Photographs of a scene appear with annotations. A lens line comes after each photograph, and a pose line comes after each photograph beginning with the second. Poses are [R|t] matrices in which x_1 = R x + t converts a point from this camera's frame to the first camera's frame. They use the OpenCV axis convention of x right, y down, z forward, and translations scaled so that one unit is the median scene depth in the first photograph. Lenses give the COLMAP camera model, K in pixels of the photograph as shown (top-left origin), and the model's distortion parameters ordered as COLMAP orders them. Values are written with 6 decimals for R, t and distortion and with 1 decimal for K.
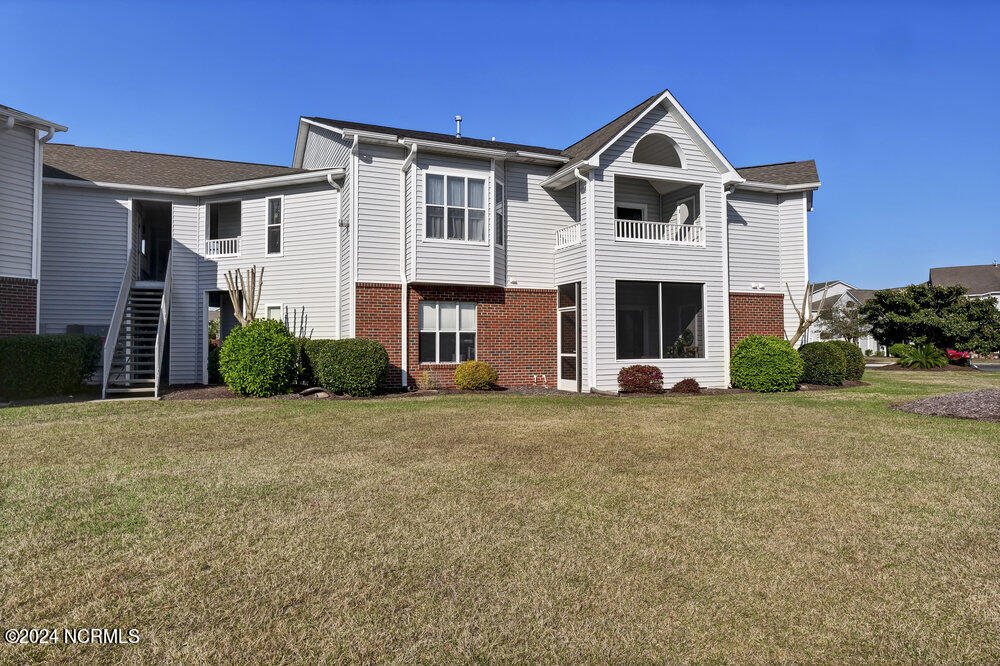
lens RADIAL K [[654.7, 0, 499.9], [0, 654.7, 324.7], [0, 0, 1]] dist [0.001346, 0.001454]
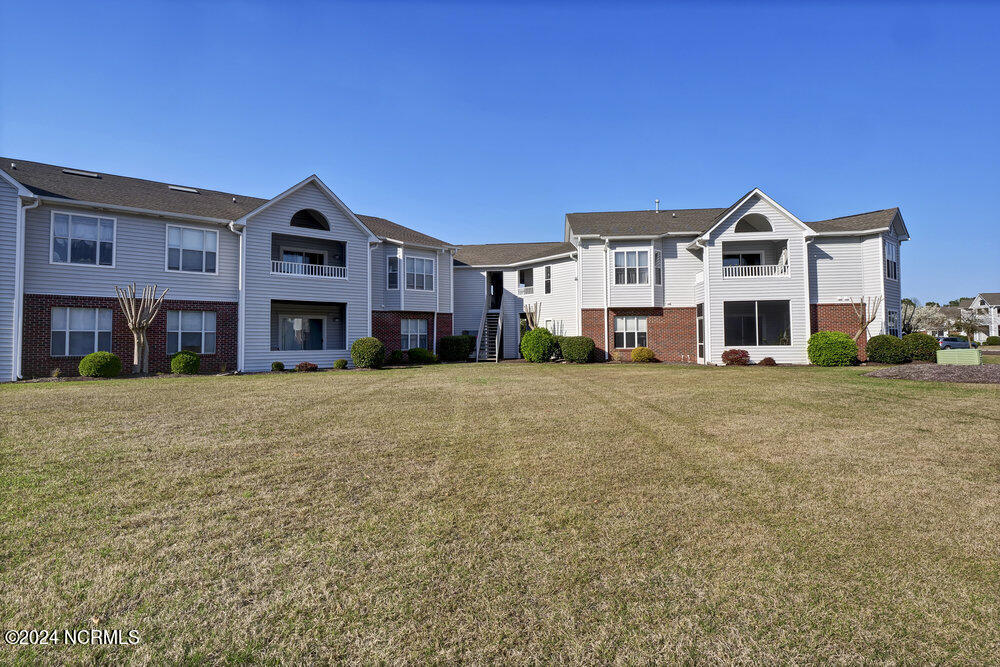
lens RADIAL K [[488.0, 0, 491.4], [0, 488.0, 324.5], [0, 0, 1]] dist [-0.001302, -0.000215]
pose [[0.871833, -0.021032, -0.489351, 0.264658], [0.022787, 0.999738, -0.002371, -0.016273], [0.489272, -0.009084, 0.872084, -0.442229]]
